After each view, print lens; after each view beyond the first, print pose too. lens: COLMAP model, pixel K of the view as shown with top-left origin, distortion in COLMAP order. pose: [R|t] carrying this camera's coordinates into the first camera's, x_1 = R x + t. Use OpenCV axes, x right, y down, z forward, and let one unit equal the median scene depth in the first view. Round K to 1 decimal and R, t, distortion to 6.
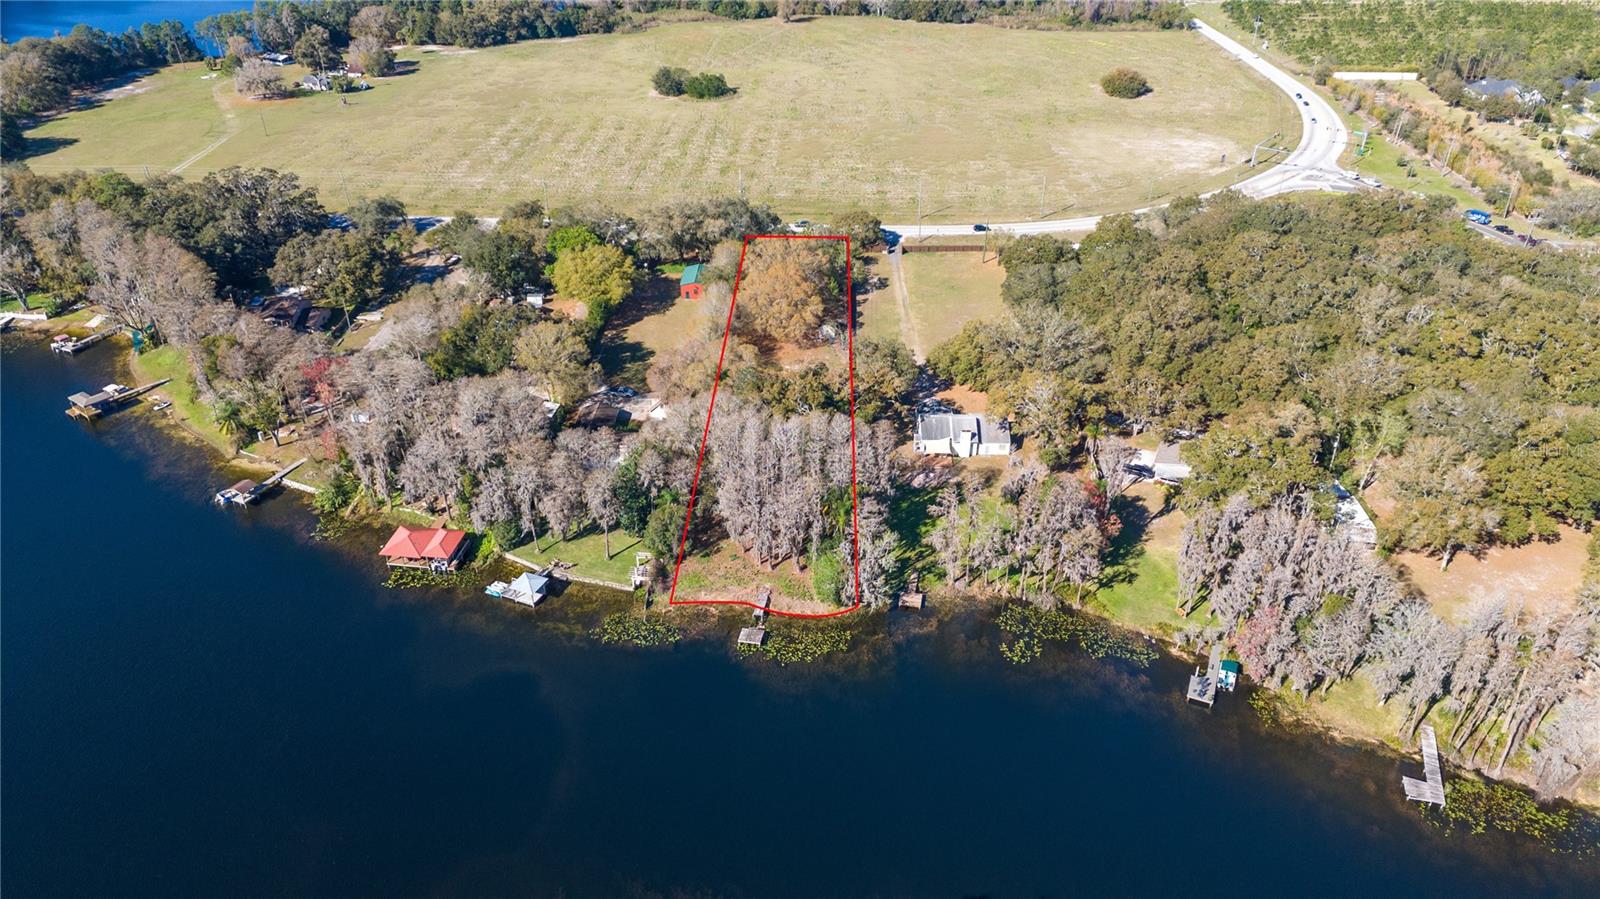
lens RADIAL K [[1088.3, 0, 800.0], [0, 1088.3, 449.5], [0, 0, 1]] dist [0.071881, -0.071894]
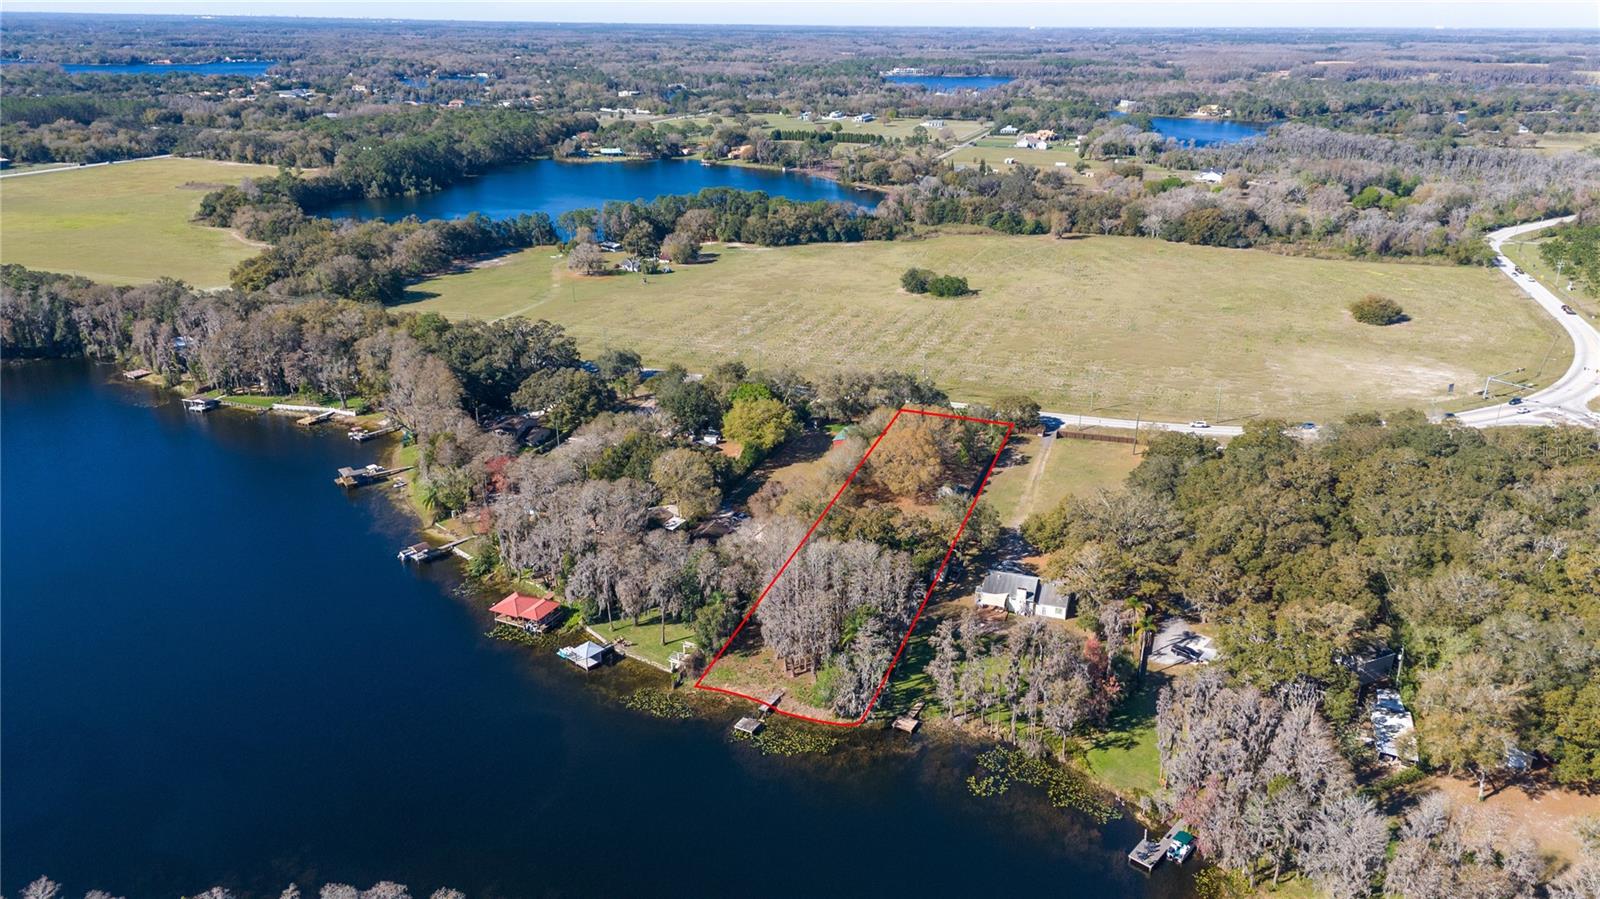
lens RADIAL K [[1088.3, 0, 800.0], [0, 1088.3, 449.5], [0, 0, 1]] dist [0.071881, -0.071894]
pose [[0.950268, 0.107386, -0.292334, 0.186830], [-0.159193, 0.974263, -0.159592, 0.041562], [0.267672, 0.198193, 0.942906, -0.056107]]
